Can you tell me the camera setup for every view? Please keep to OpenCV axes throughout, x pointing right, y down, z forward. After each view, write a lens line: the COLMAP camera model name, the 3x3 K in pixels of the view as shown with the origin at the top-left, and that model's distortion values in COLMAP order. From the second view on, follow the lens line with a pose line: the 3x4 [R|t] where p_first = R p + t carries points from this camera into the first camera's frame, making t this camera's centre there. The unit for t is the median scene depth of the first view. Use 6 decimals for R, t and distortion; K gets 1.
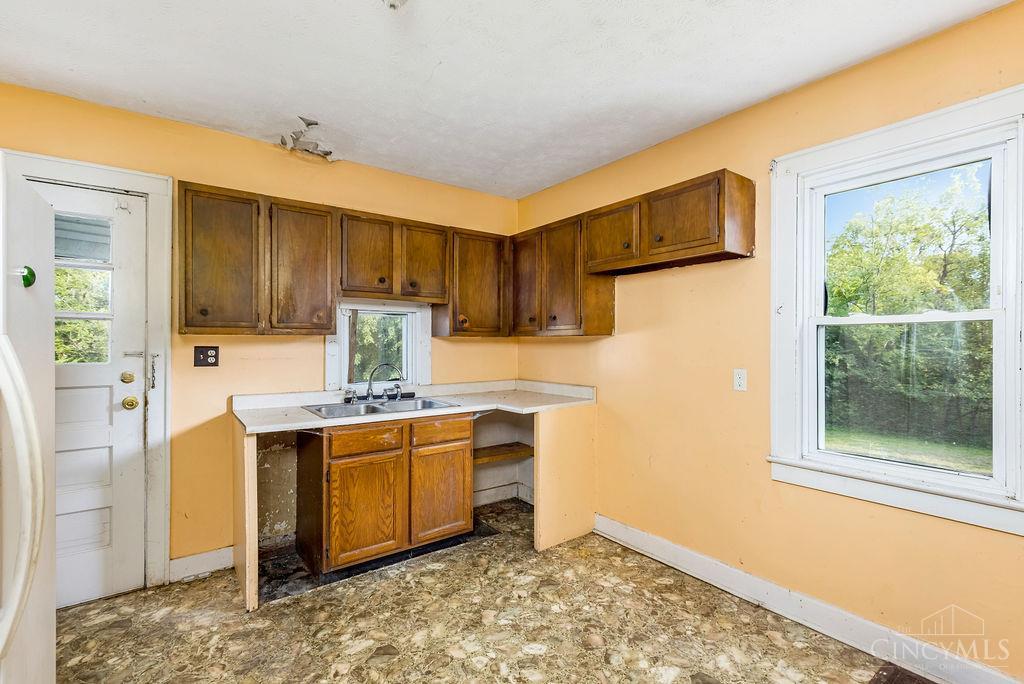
lens RADIAL K [[460.5, 0, 517.1], [0, 460.5, 342.1], [0, 0, 1]] dist [0.000122, -0.000508]
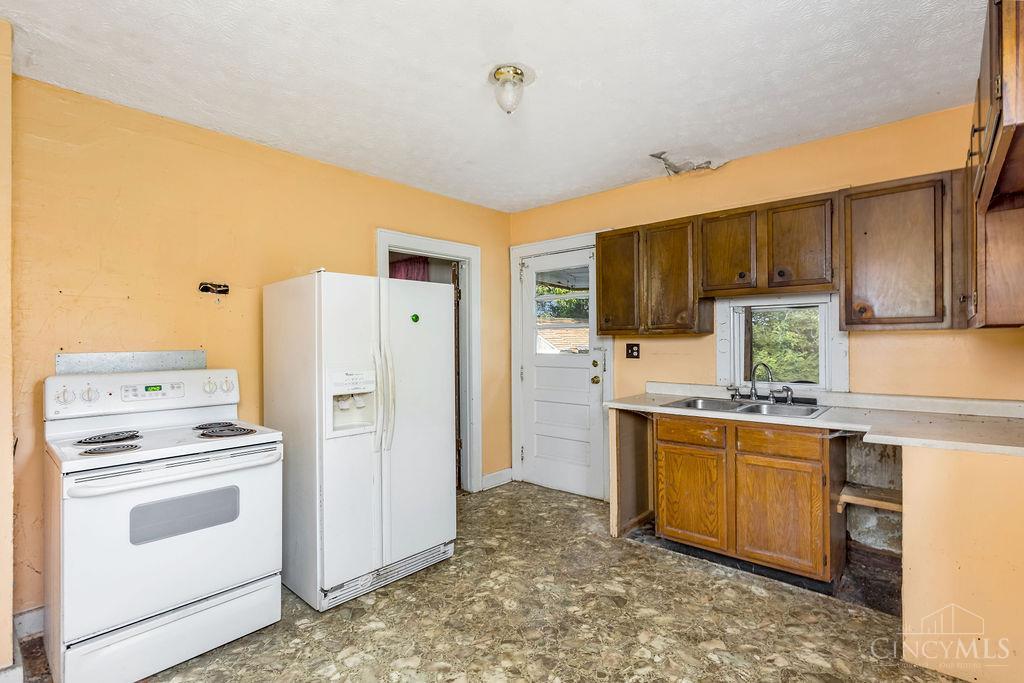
lens RADIAL K [[469.5, 0, 520.0], [0, 469.5, 345.2], [0, 0, 1]] dist [-0.005984, -0.000441]
pose [[0.220424, 0.003779, -0.975397, 0.619171], [0.009180, 0.999940, 0.005949, 0.002163], [0.975361, -0.010266, 0.220377, 0.365696]]
